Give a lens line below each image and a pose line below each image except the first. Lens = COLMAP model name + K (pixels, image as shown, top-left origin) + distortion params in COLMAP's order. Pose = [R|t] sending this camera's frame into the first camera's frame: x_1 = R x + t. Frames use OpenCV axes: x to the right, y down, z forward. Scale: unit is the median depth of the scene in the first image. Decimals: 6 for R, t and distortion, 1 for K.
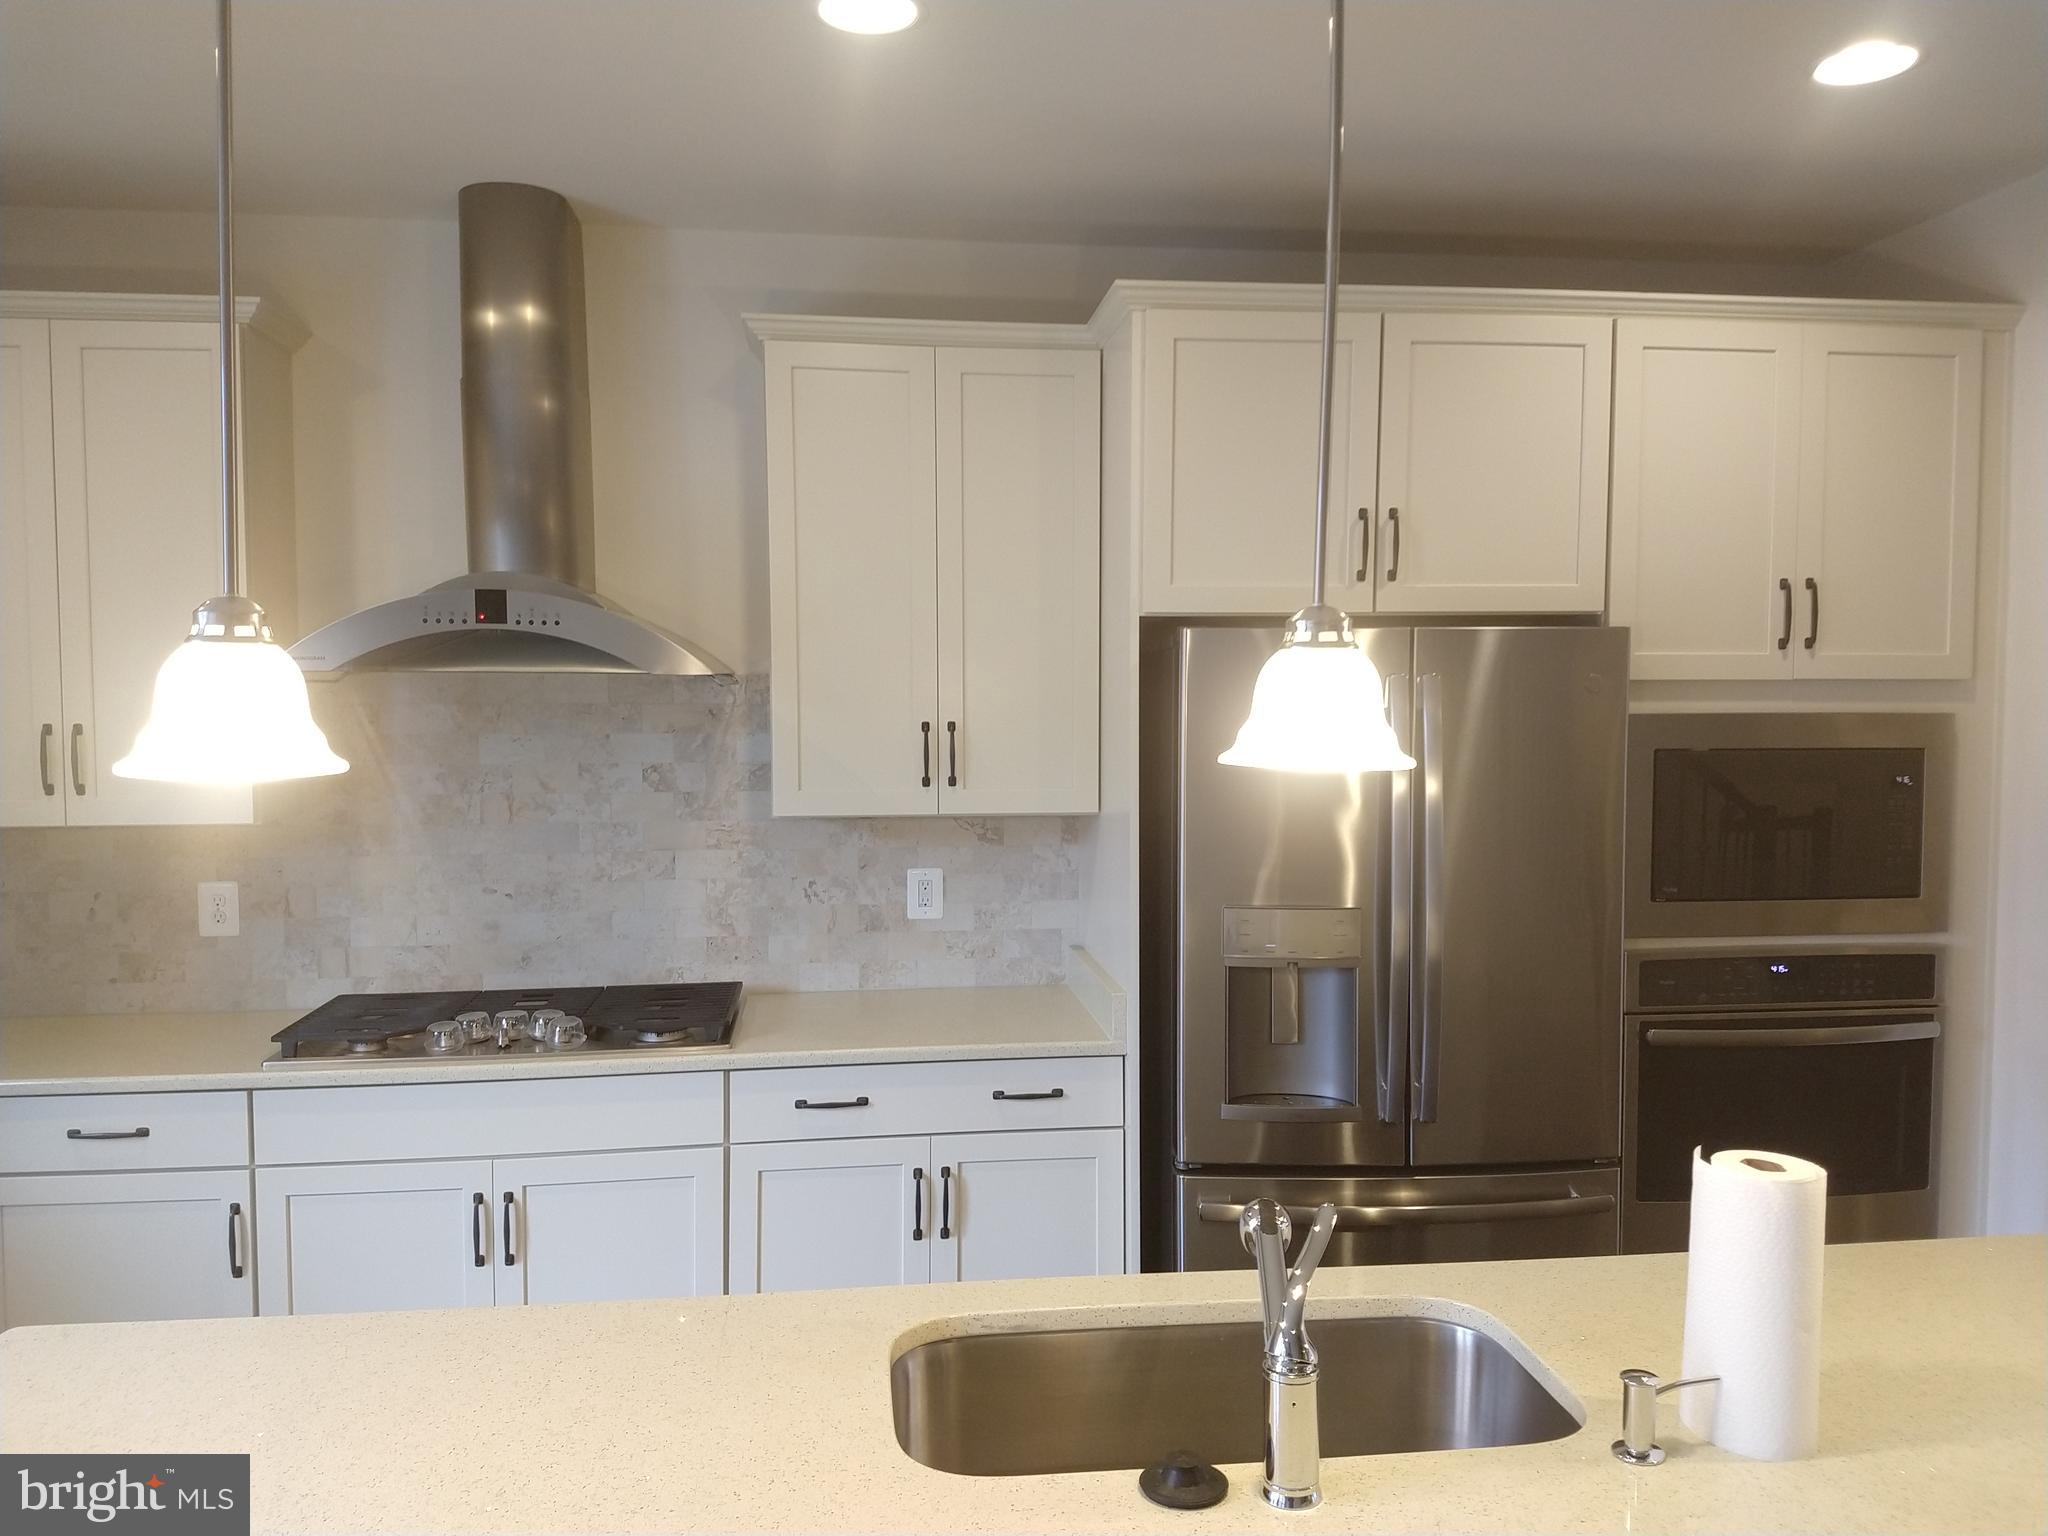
lens RADIAL K [[1540.6, 0, 1024.2], [0, 1540.6, 792.8], [0, 0, 1]] dist [0.100421, -0.114663]
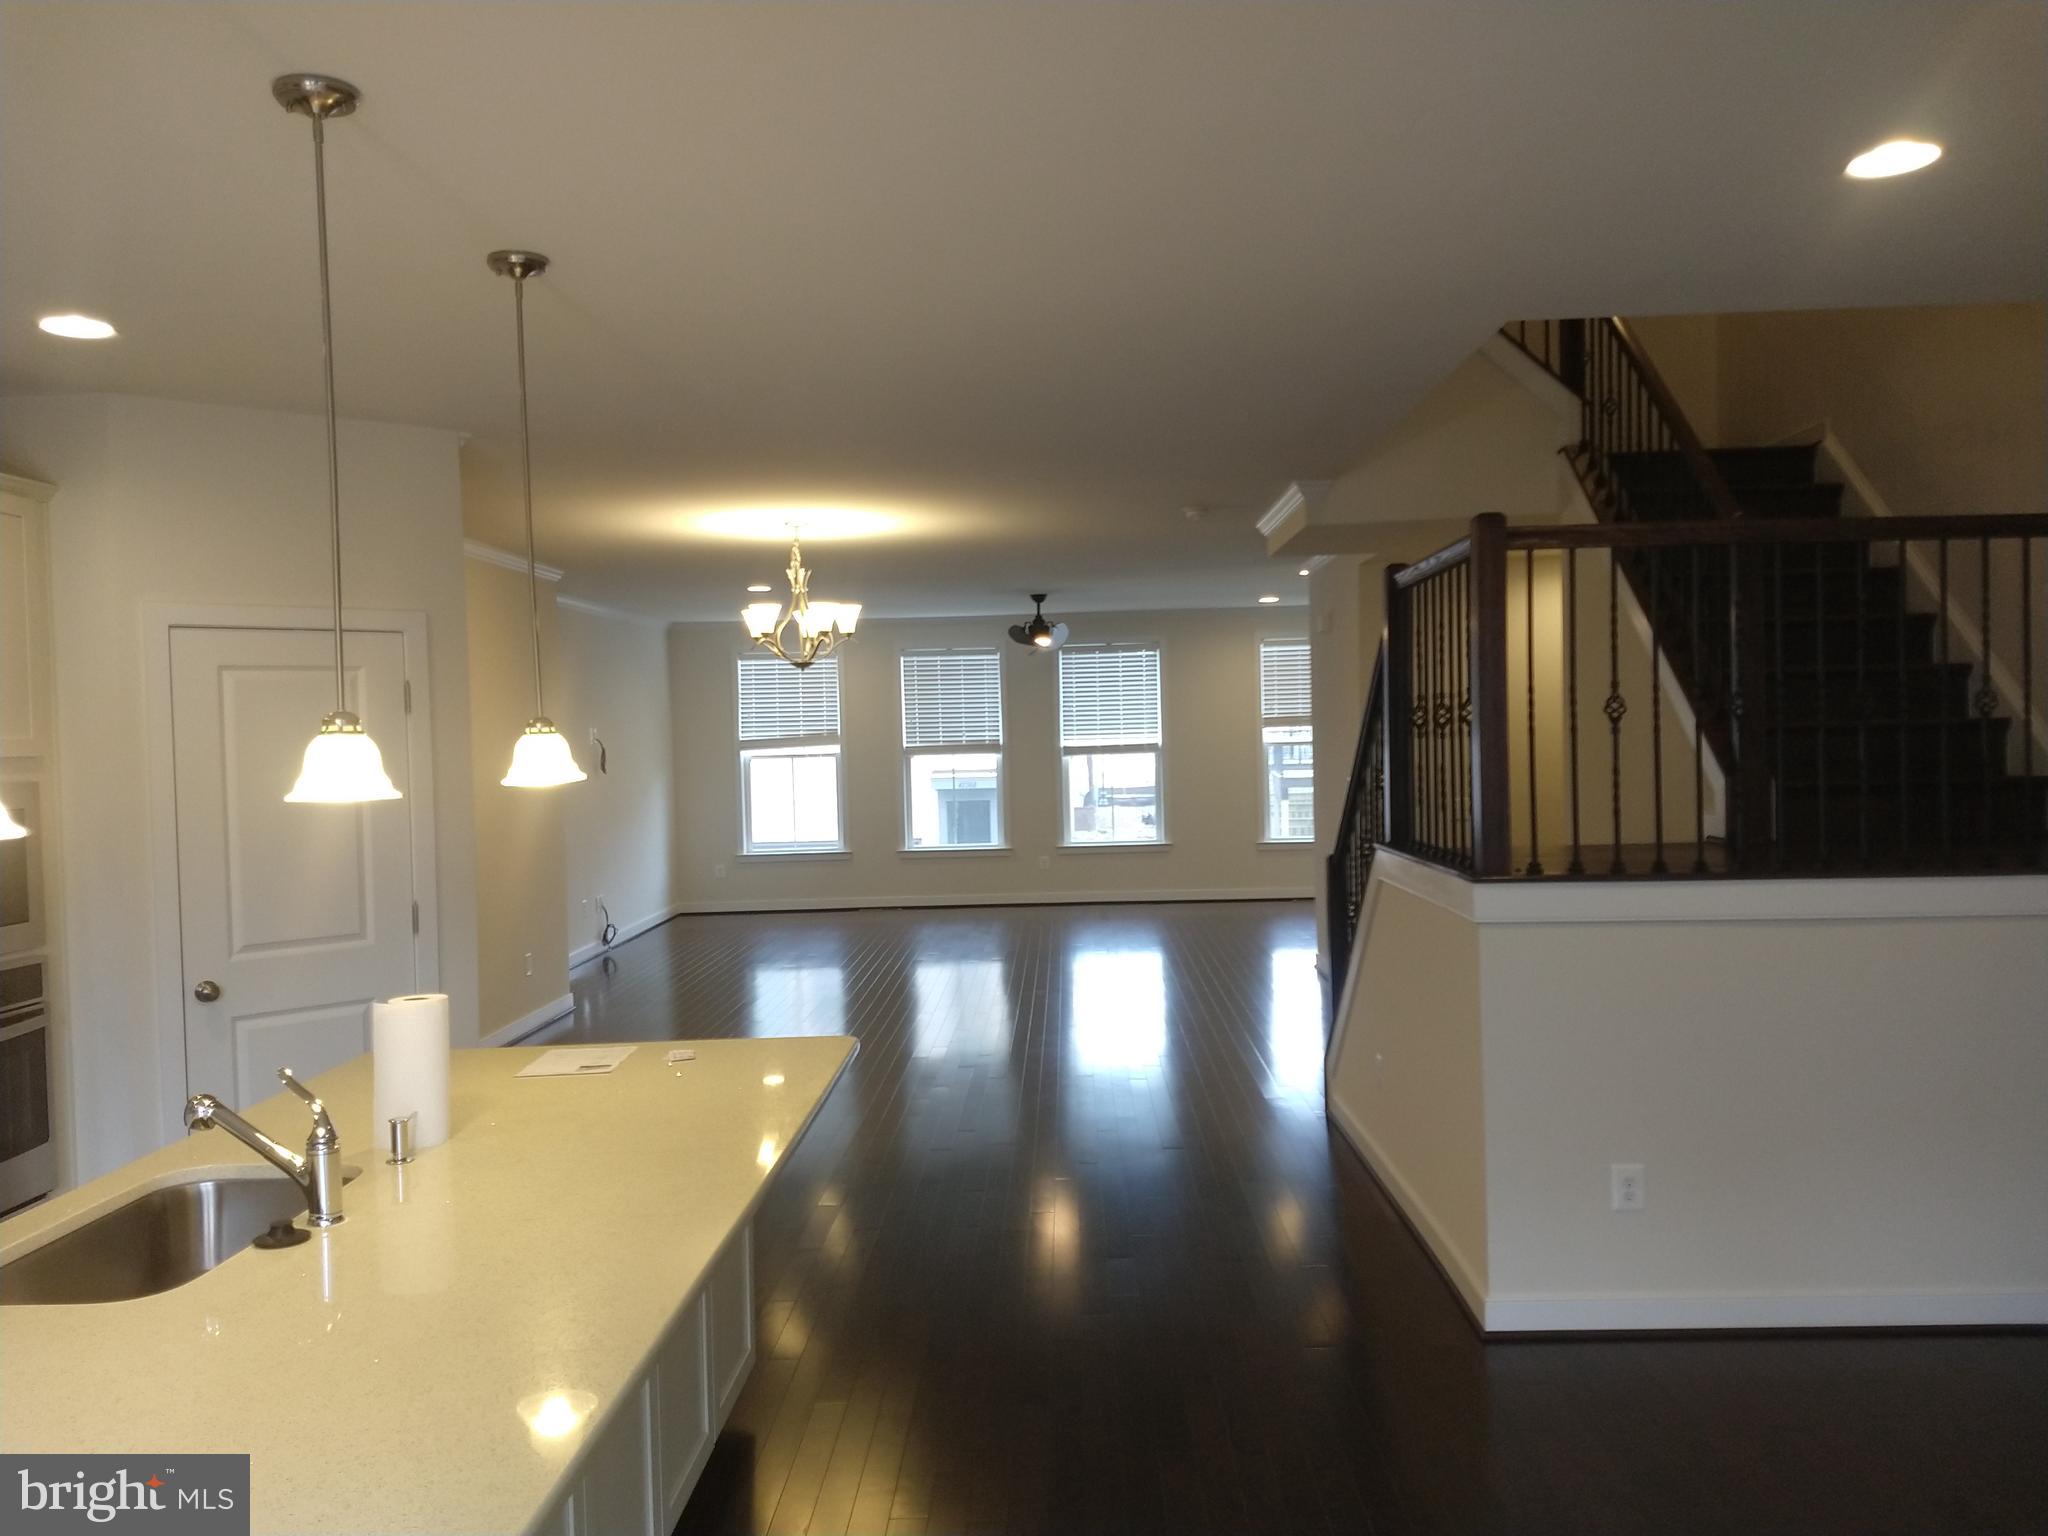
lens RADIAL K [[1540.6, 0, 1021.2], [0, 1540.6, 753.5], [0, 0, 1]] dist [0.100421, -0.114663]
pose [[0.152037, -0.012691, 0.988293, -0.597390], [0.088482, 0.996077, -0.000821, 0.000681], [-0.984406, 0.087571, 0.152563, -0.027410]]
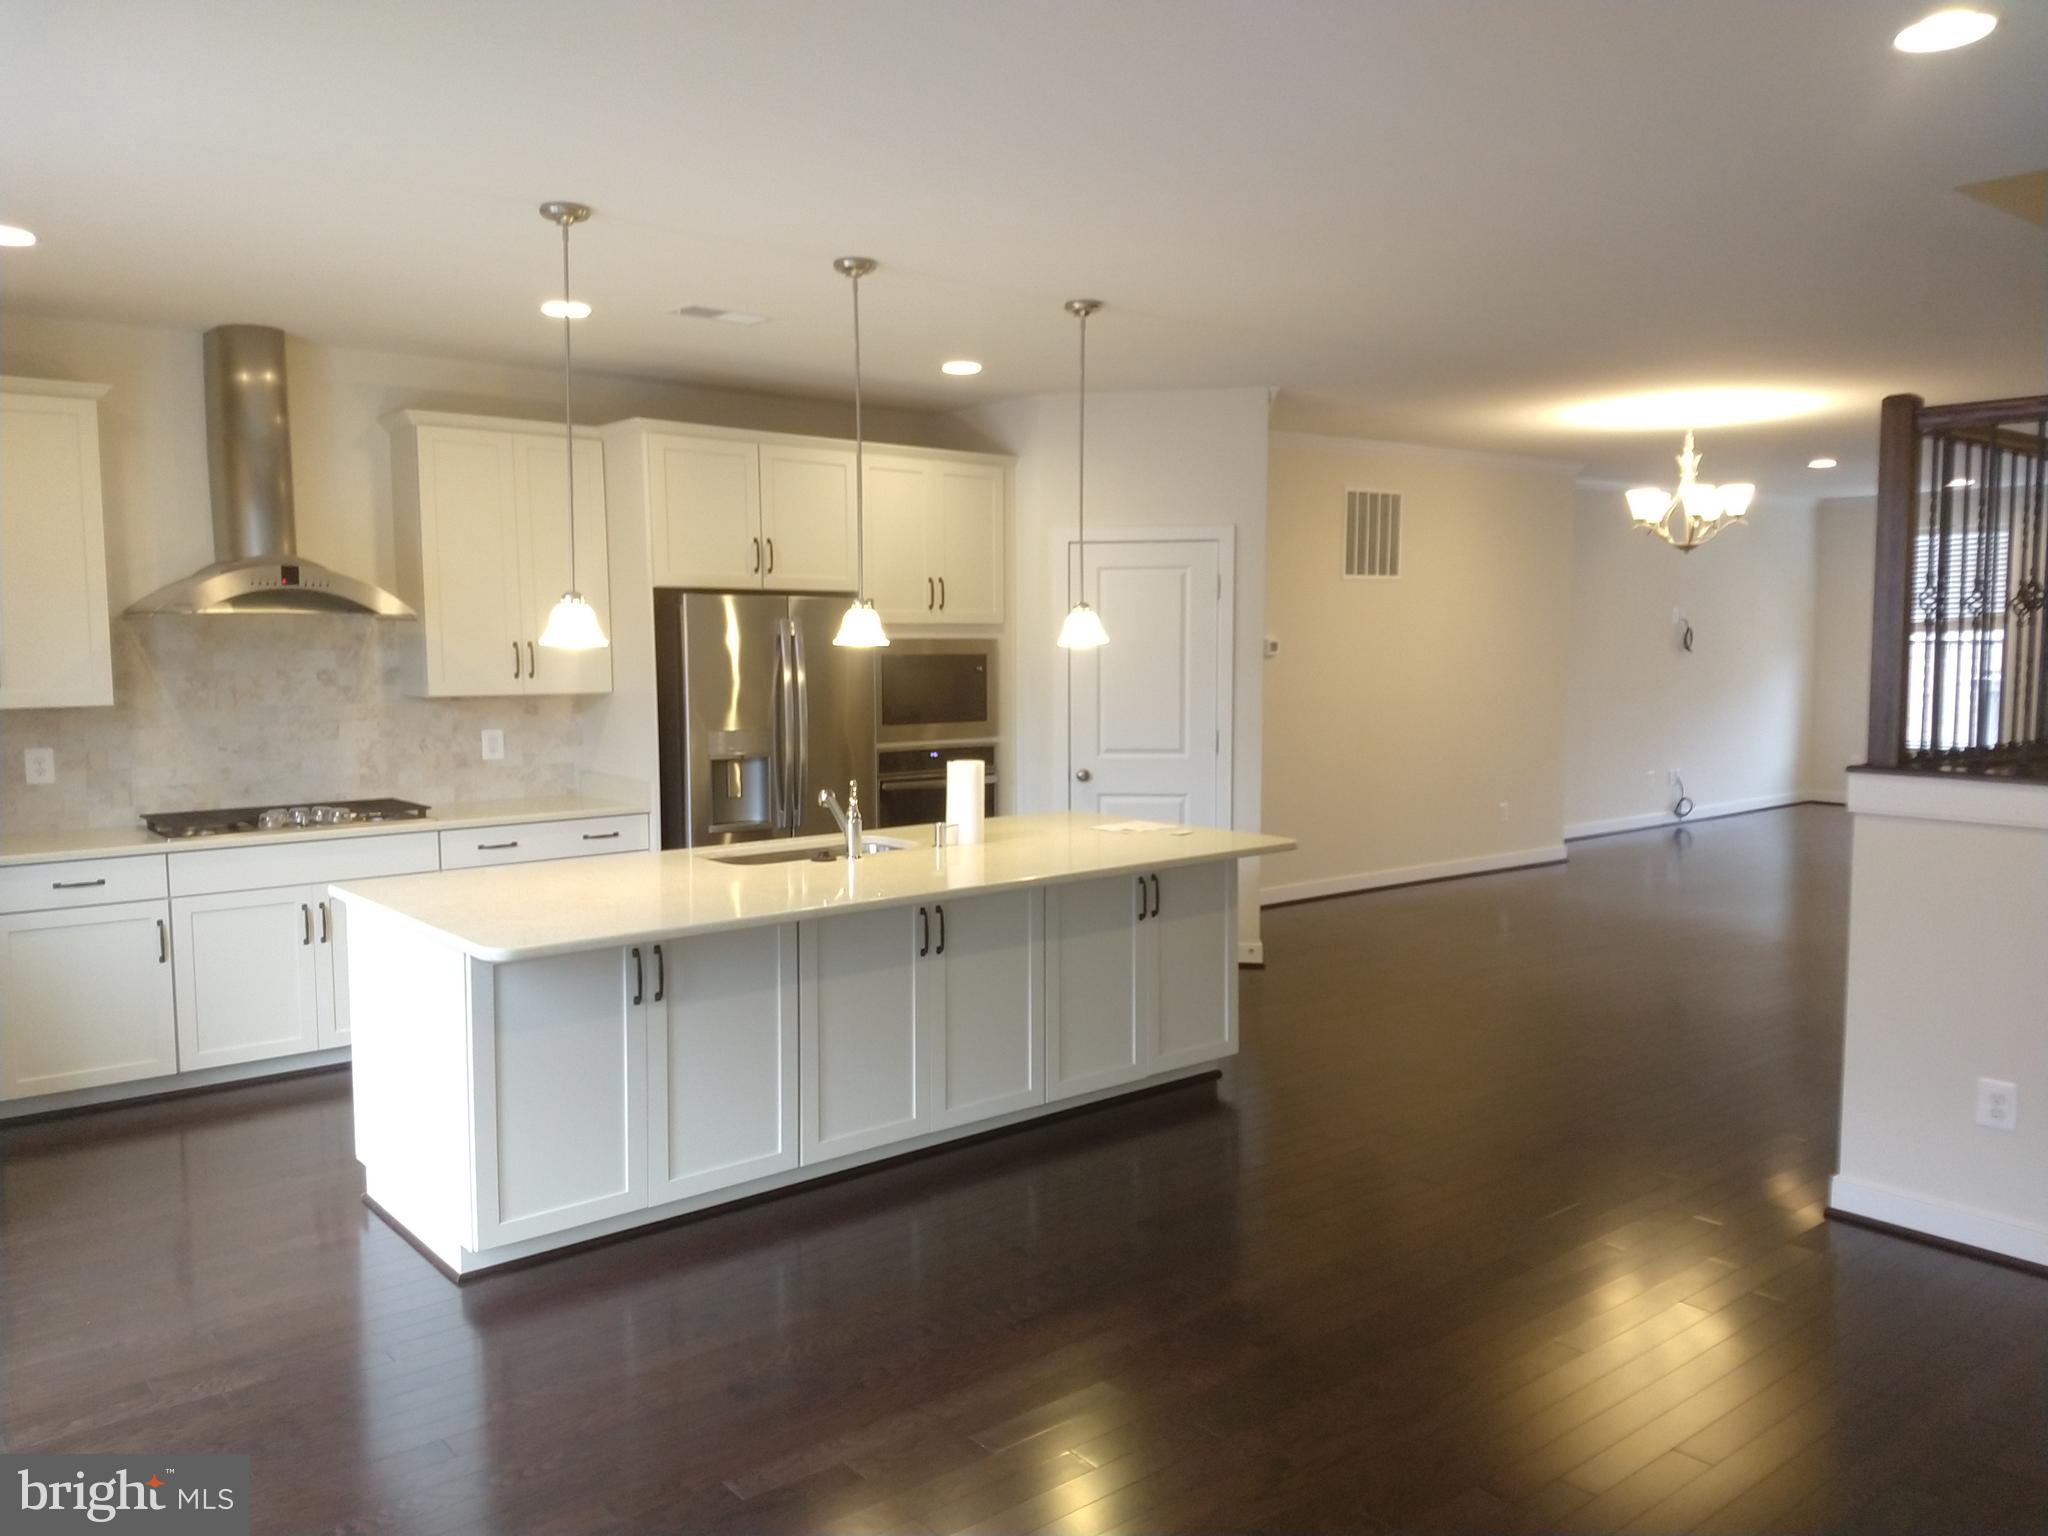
lens RADIAL K [[1540.6, 0, 1003.5], [0, 1540.6, 779.8], [0, 0, 1]] dist [0.100421, -0.114663]
pose [[0.853037, -0.048756, 0.519568, -0.549792], [0.034069, 0.998705, 0.037783, 0.067403], [-0.520737, -0.014530, 0.853593, -0.877793]]
